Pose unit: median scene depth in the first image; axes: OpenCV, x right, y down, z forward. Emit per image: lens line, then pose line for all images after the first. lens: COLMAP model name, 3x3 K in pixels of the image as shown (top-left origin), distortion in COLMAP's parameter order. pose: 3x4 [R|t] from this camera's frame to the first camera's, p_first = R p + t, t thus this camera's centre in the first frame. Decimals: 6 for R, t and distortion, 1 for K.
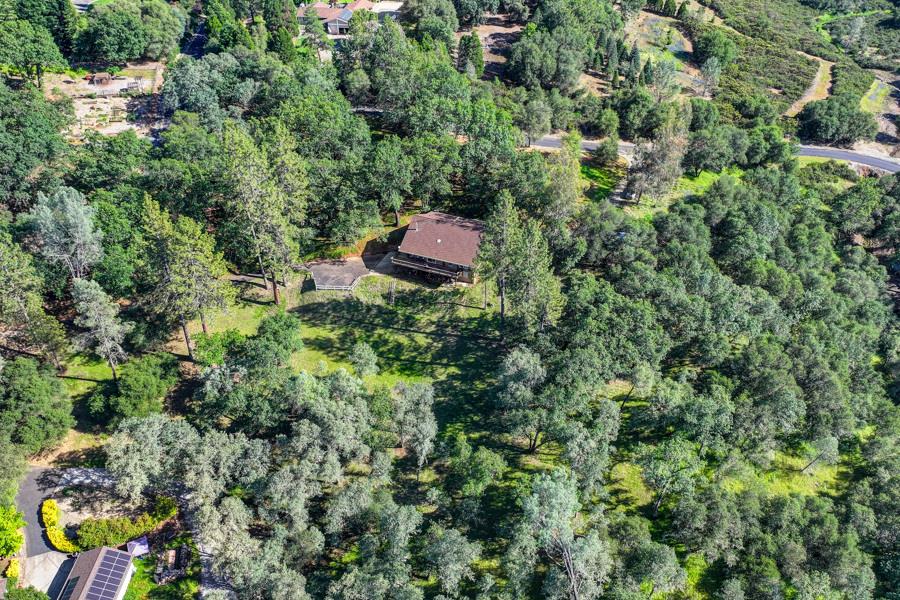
lens RADIAL K [[753.7, 0, 454.1], [0, 753.7, 297.0], [0, 0, 1]] dist [0.004270, 0.003579]
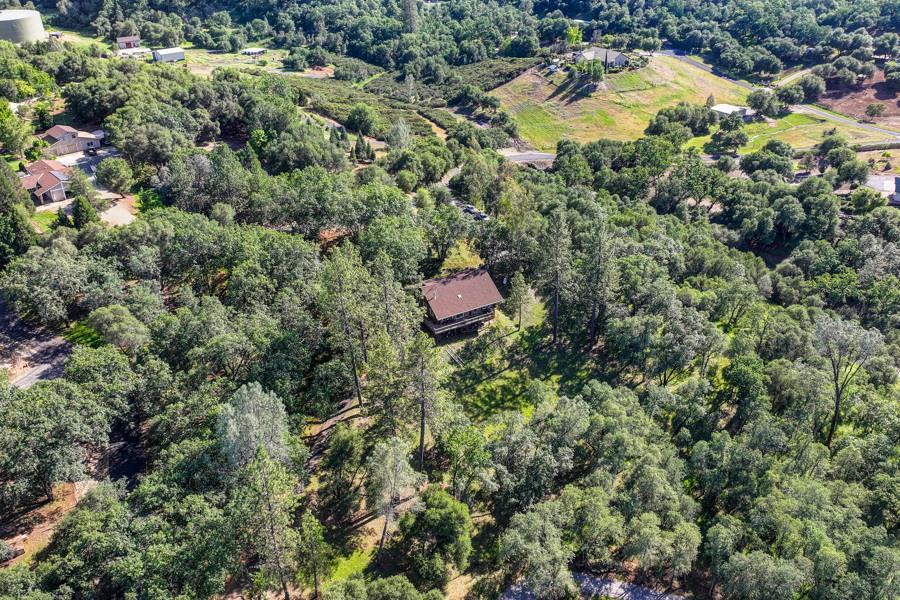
lens RADIAL K [[753.7, 0, 454.1], [0, 753.7, 297.0], [0, 0, 1]] dist [0.004270, 0.003579]
pose [[0.613769, -0.389934, 0.686468, -0.781379], [0.477591, 0.875754, 0.070441, -0.154776], [-0.628644, 0.284617, 0.723740, 0.210830]]
